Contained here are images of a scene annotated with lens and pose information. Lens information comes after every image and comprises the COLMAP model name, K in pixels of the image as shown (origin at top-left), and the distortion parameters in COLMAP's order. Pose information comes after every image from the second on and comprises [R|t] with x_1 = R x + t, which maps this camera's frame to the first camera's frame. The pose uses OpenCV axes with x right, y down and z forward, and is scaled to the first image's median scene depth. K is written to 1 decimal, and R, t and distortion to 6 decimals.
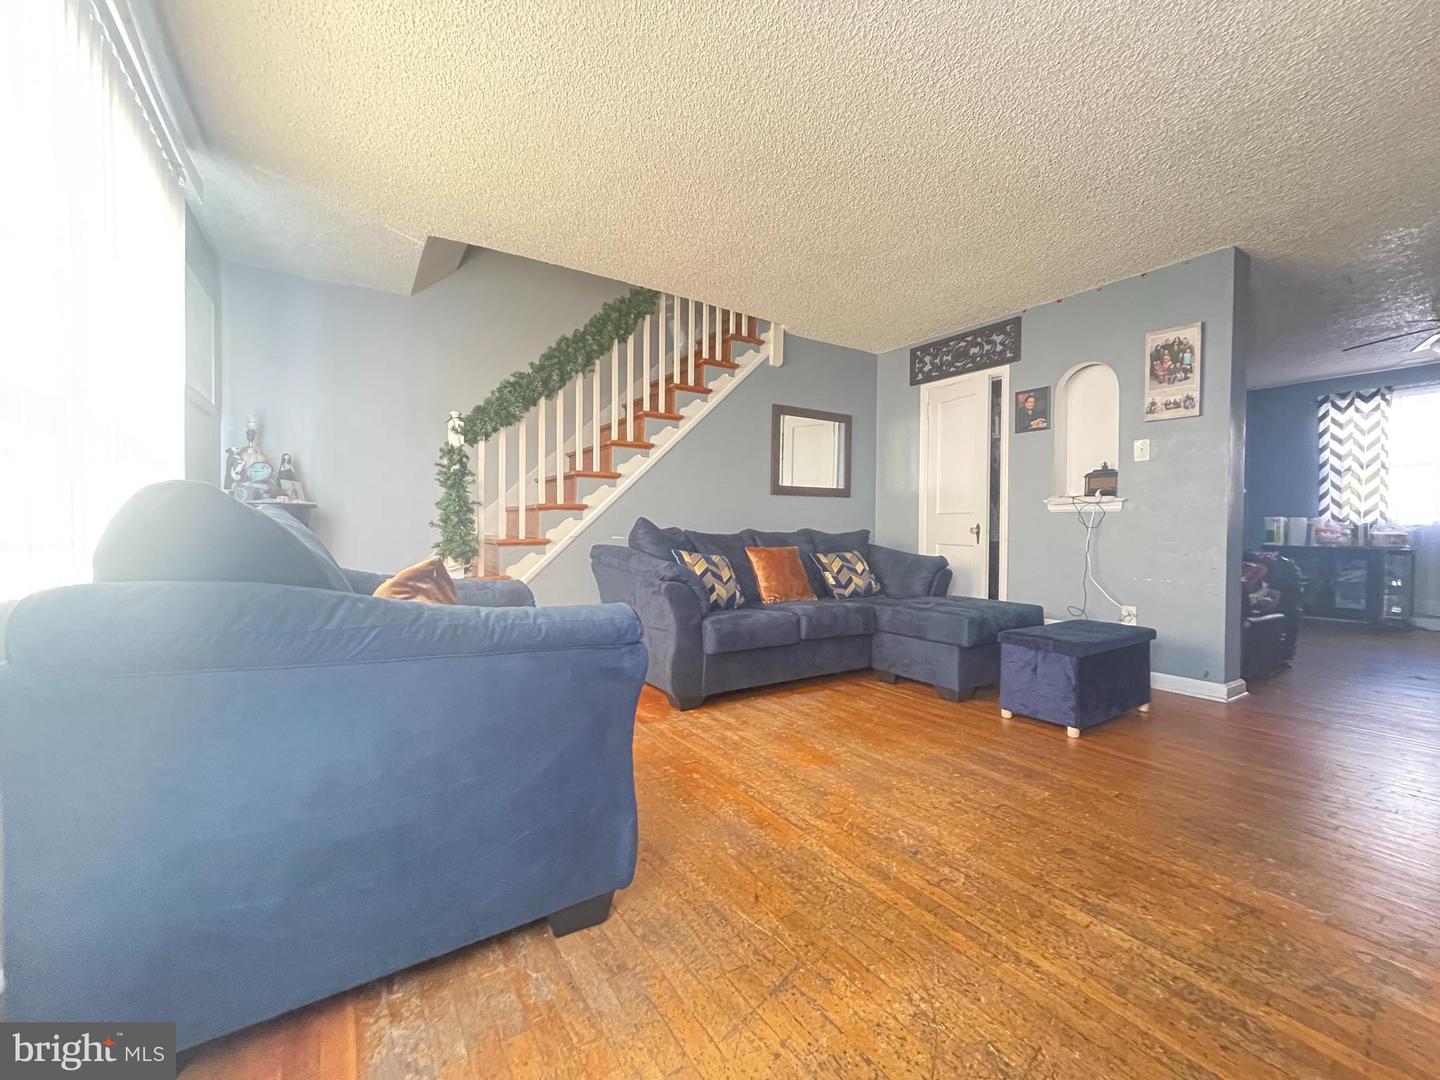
lens RADIAL K [[577.1, 0, 713.7], [0, 577.1, 535.4], [0, 0, 1]] dist [-0.003184, -0.001074]
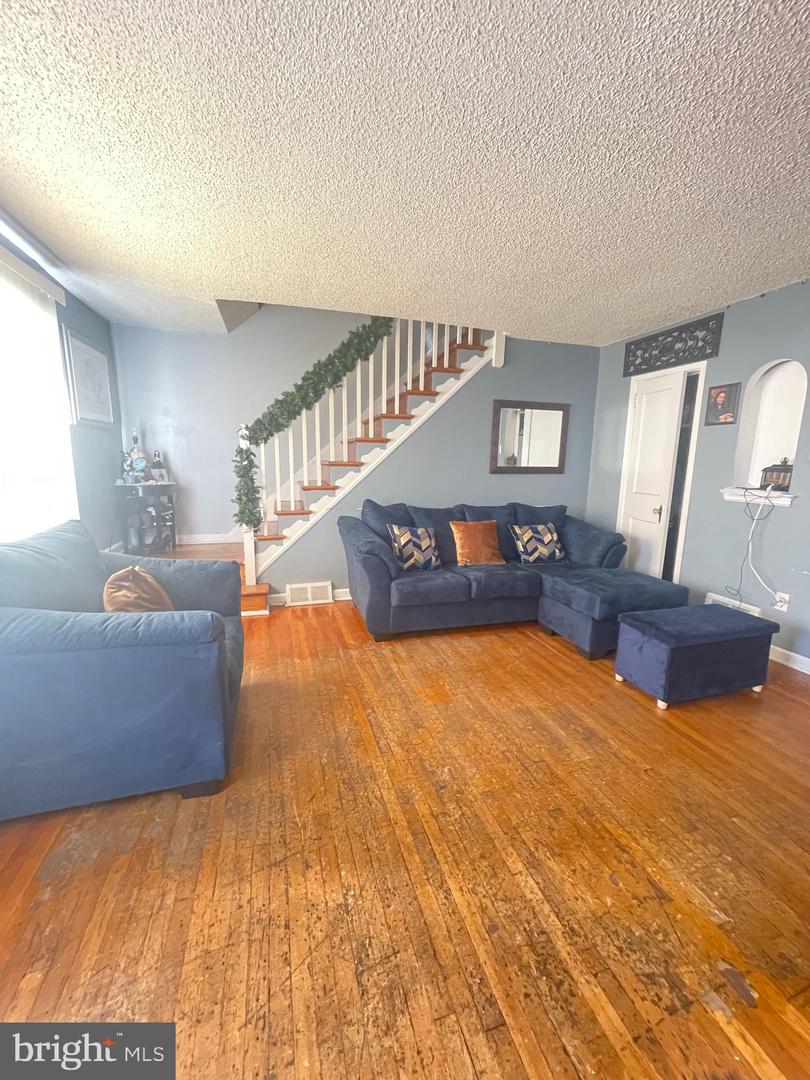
lens RADIAL K [[432.5, 0, 405.0], [0, 432.5, 540.0], [0, 0, 1]] dist [-0.002440, -0.000107]
pose [[0.961129, 0.058293, -0.269877, 0.241865], [-0.014347, 0.986682, 0.162026, -0.101803], [0.275728, -0.151856, 0.949165, 0.029589]]
